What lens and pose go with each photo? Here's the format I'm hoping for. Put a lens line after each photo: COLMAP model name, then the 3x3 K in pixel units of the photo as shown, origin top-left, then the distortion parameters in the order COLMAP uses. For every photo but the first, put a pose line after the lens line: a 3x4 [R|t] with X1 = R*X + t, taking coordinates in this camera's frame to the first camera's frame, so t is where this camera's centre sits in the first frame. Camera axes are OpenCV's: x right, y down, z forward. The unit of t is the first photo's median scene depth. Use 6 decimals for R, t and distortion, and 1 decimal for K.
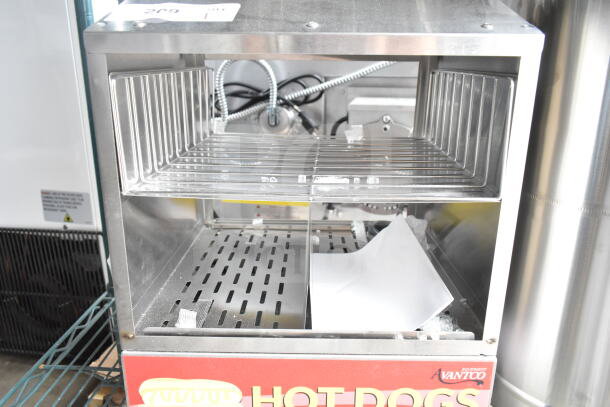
lens RADIAL K [[468.1, 0, 305.0], [0, 468.1, 203.5], [0, 0, 1]] dist [-0.003058, -0.001239]
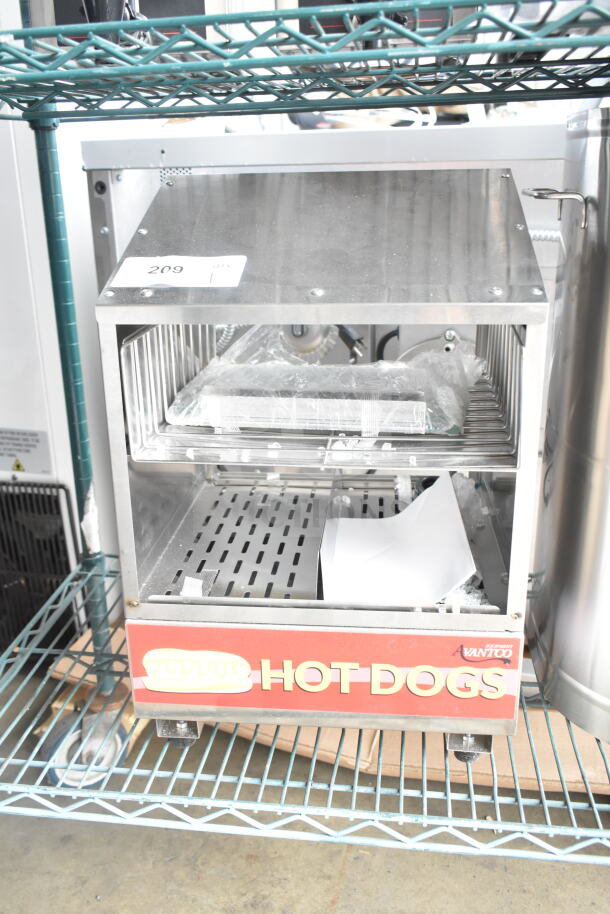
lens RADIAL K [[830.8, 0, 305.0], [0, 830.8, 457.0], [0, 0, 1]] dist [0.000282, -0.000087]
pose [[0.996644, 0.002517, -0.081823, 0.074921], [0.000650, 0.999252, 0.038665, -0.054783], [0.081859, -0.038588, 0.995897, -0.432587]]
